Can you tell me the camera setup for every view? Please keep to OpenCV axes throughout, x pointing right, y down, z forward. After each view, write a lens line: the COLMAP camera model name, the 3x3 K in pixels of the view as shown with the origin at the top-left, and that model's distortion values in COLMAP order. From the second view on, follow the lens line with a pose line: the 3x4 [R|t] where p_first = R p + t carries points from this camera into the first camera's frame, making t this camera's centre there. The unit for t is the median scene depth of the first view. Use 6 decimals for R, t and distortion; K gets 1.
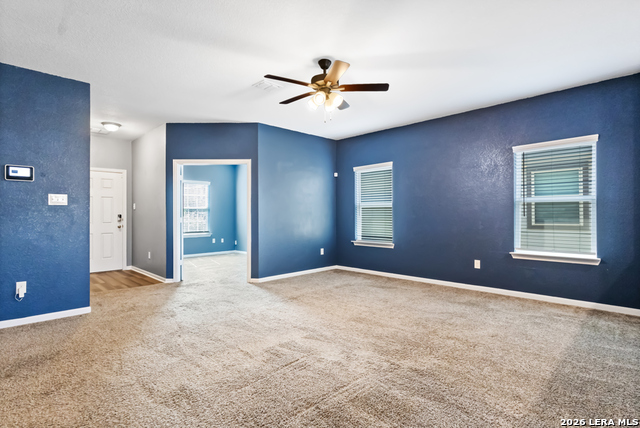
lens RADIAL K [[325.2, 0, 318.8], [0, 325.2, 214.2], [0, 0, 1]] dist [0.004572, -0.000050]
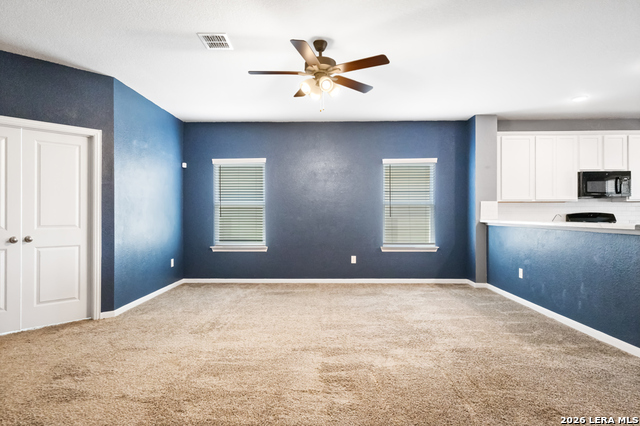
lens RADIAL K [[355.2, 0, 316.8], [0, 355.2, 213.8], [0, 0, 1]] dist [0.006376, 0.002494]
pose [[0.717199, 0.003736, 0.696859, -0.491308], [-0.002031, 0.999993, -0.003272, 0.000757], [-0.696866, 0.000932, 0.717201, 0.227823]]
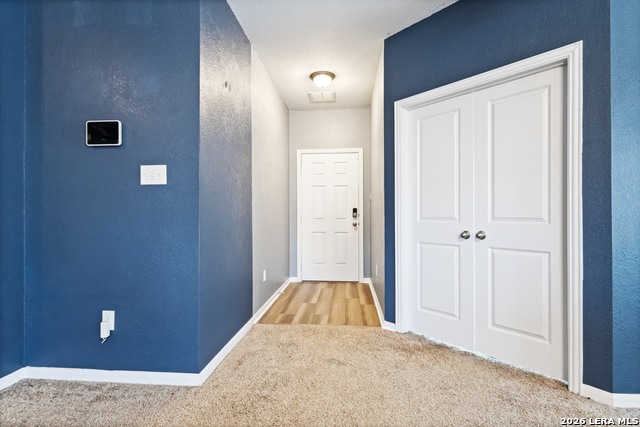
lens RADIAL K [[325.2, 0, 303.5], [0, 325.2, 212.9], [0, 0, 1]] dist [0.004572, -0.000050]
pose [[0.625047, -0.001013, -0.780586, -0.152367], [0.002088, 0.999998, 0.000374, 0.017653], [0.780584, -0.001864, 0.625048, 0.677297]]
